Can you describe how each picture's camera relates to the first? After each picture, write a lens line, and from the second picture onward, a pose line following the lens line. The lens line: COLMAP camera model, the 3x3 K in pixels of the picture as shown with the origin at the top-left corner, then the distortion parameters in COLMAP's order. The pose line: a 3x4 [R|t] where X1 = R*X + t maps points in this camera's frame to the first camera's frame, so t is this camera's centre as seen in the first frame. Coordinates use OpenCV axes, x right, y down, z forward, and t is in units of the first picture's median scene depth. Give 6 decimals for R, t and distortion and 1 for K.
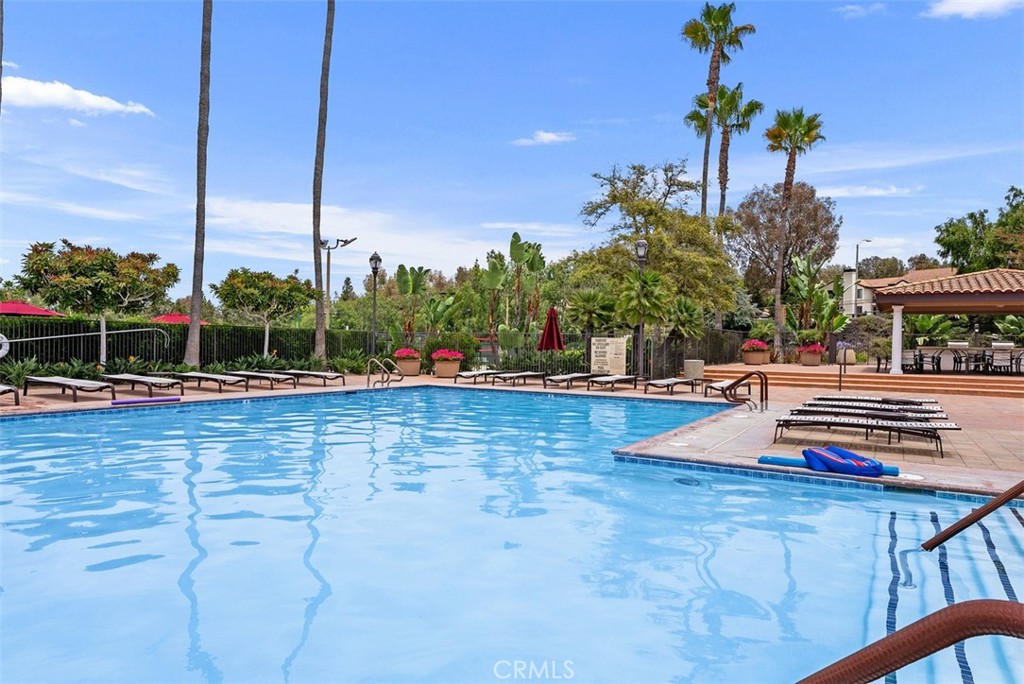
lens RADIAL K [[647.2, 0, 511.3], [0, 647.2, 330.8], [0, 0, 1]] dist [-0.037167, 0.005121]
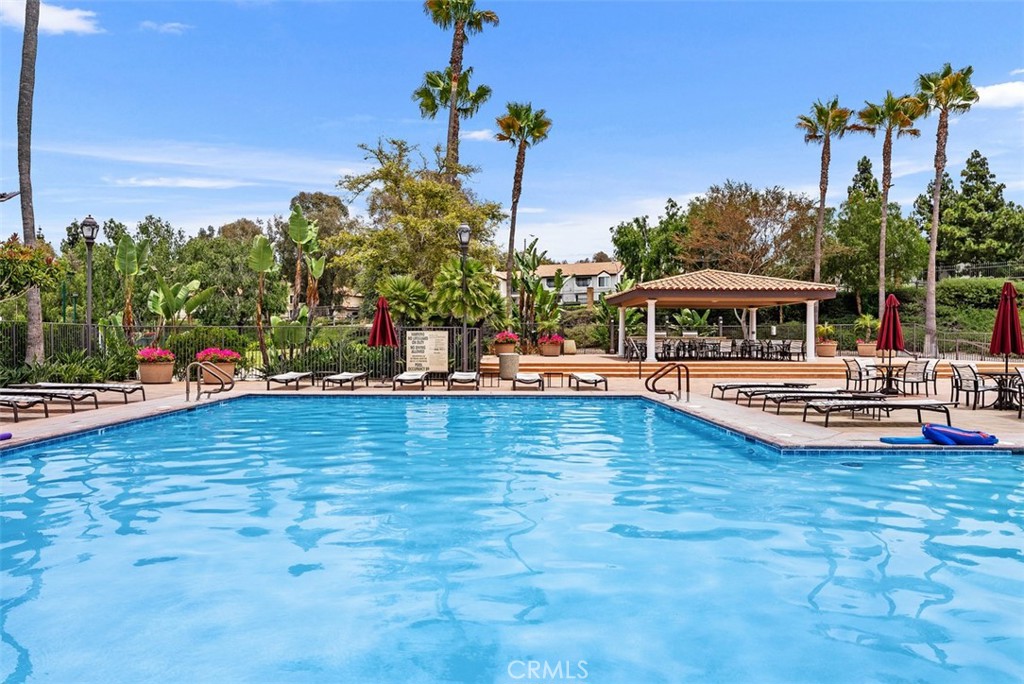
lens RADIAL K [[704.2, 0, 512.1], [0, 704.2, 347.5], [0, 0, 1]] dist [-0.044593, 0.008745]
pose [[0.844590, -0.020090, 0.535037, -0.224403], [-0.000757, 0.999250, 0.038715, -0.003852], [-0.535414, -0.033103, 0.843941, 0.083407]]
